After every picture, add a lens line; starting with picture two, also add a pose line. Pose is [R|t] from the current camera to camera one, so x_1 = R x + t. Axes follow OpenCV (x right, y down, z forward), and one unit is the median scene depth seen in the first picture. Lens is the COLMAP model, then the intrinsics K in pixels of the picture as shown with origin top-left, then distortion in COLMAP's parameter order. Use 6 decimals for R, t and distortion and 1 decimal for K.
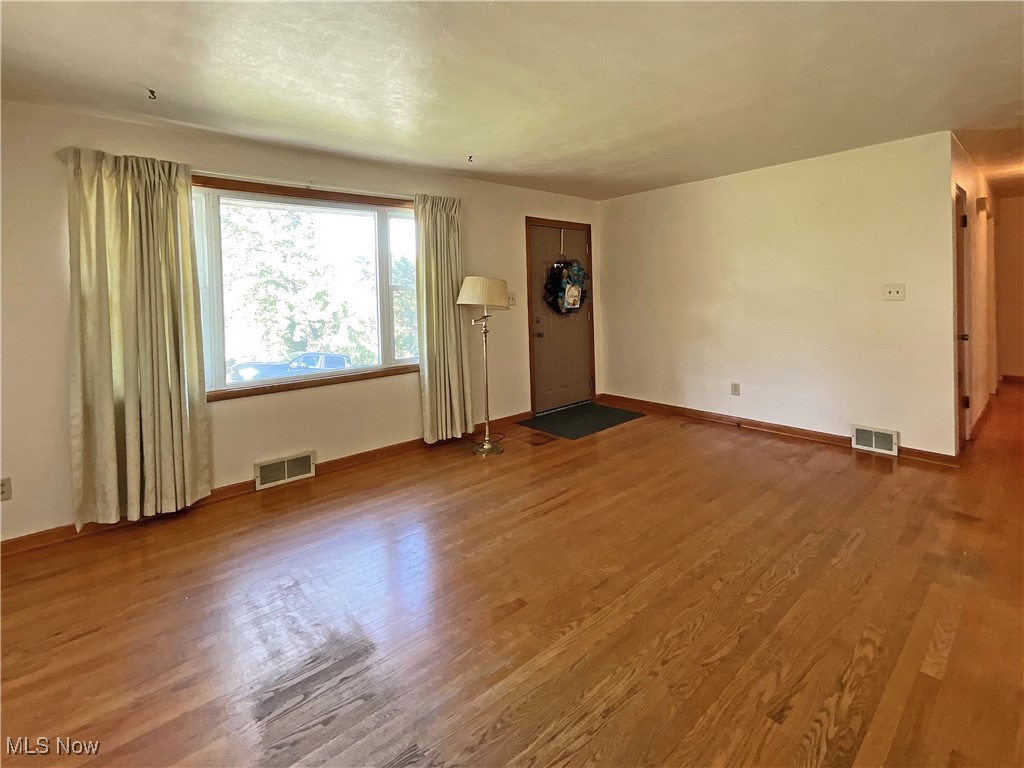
lens RADIAL K [[468.3, 0, 506.0], [0, 468.3, 381.1], [0, 0, 1]] dist [-0.008551, 0.000497]
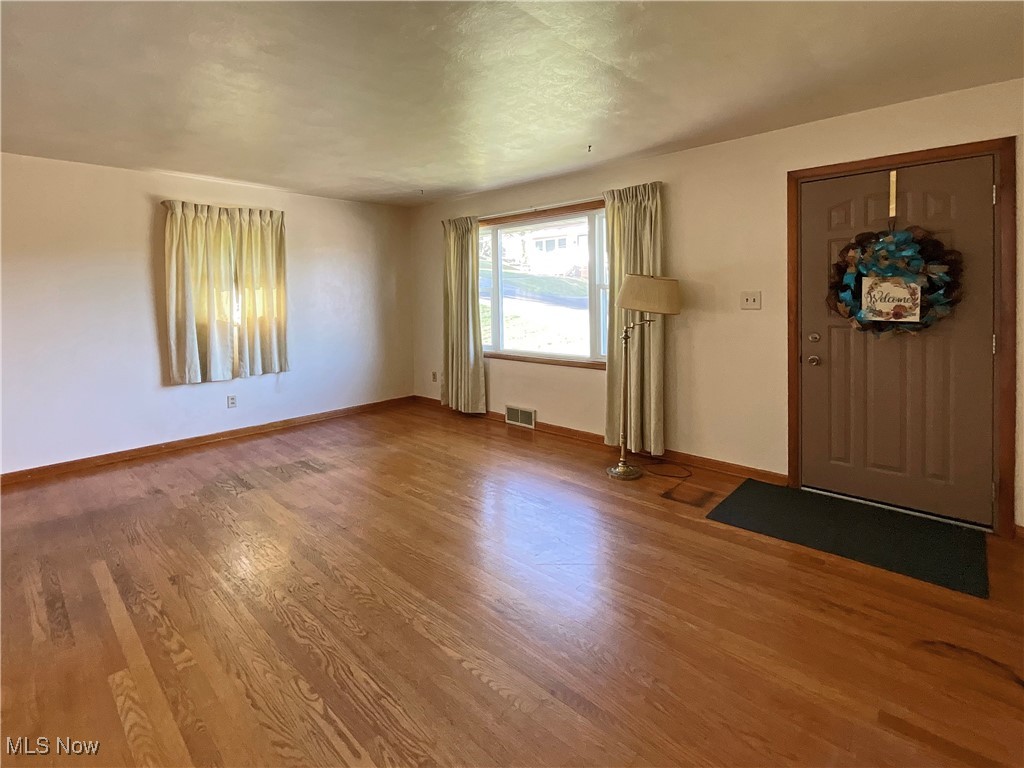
lens RADIAL K [[468.3, 0, 506.0], [0, 468.3, 381.1], [0, 0, 1]] dist [-0.008551, 0.000497]
pose [[0.119327, 0.201529, -0.972187, 0.874051], [-0.171658, 0.968625, 0.179722, -0.159964], [0.977903, 0.145438, 0.150177, 0.734175]]
